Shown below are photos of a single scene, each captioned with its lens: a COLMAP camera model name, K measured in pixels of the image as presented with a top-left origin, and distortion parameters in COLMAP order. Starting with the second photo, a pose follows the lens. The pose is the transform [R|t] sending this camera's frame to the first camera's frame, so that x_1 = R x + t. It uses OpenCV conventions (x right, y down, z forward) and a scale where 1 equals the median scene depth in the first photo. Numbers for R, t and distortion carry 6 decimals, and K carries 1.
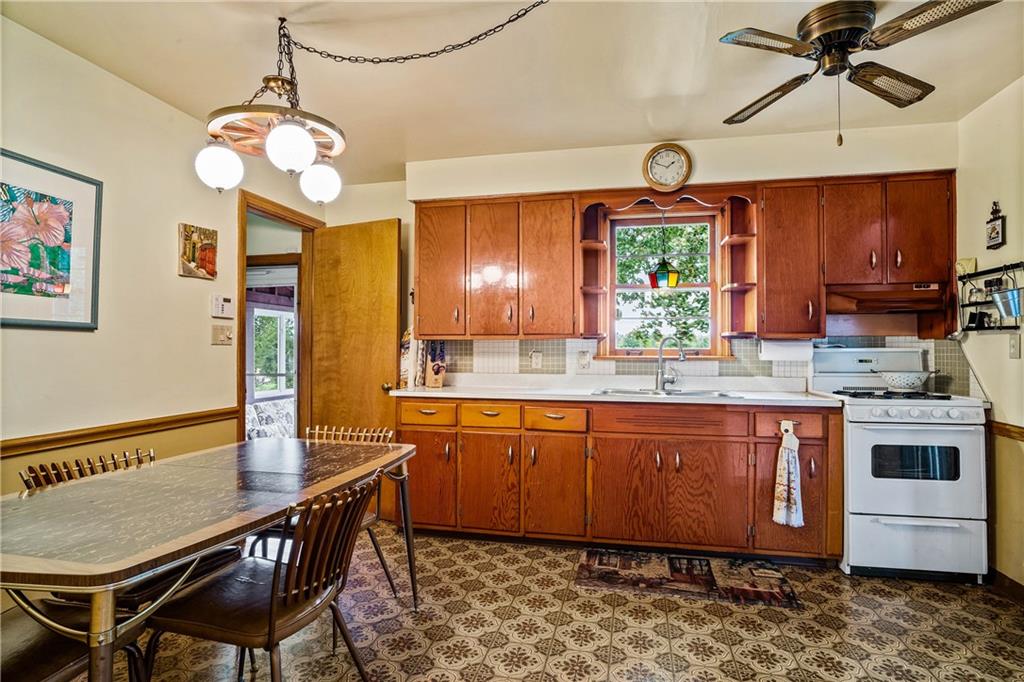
lens RADIAL K [[537.5, 0, 510.8], [0, 537.5, 347.0], [0, 0, 1]] dist [-0.035837, 0.000349]
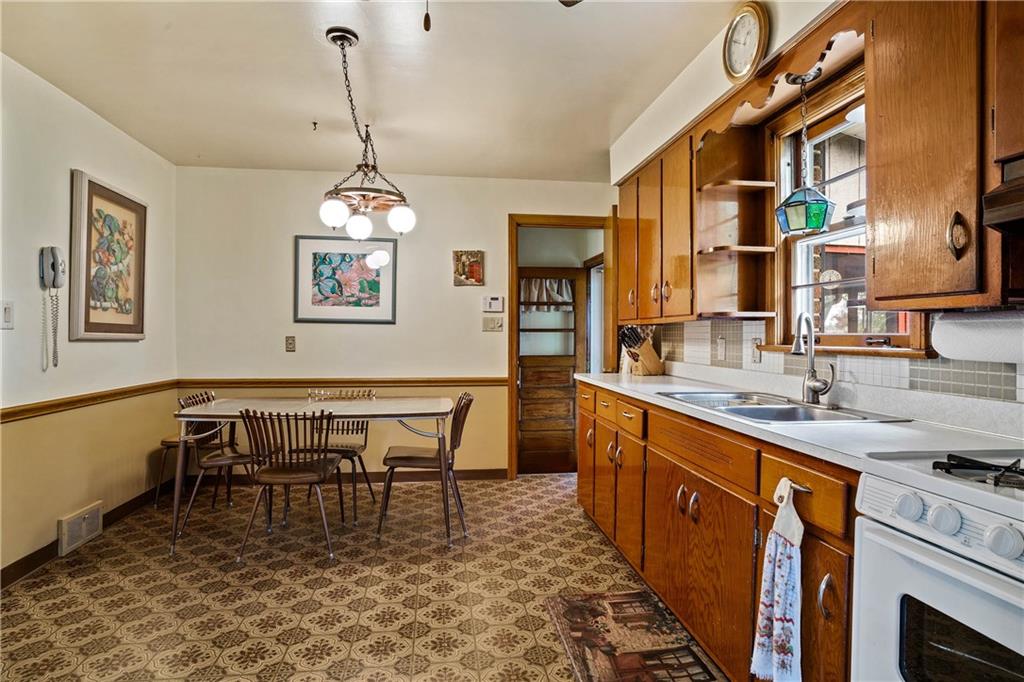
lens RADIAL K [[561.4, 0, 512.0], [0, 561.4, 341.0], [0, 0, 1]] dist [-0.031514, 0.000344]
pose [[0.344230, 0.011498, -0.938815, 0.917302], [0.001889, 0.999915, 0.012939, 0.002844], [0.938884, -0.006227, 0.344179, 0.587974]]
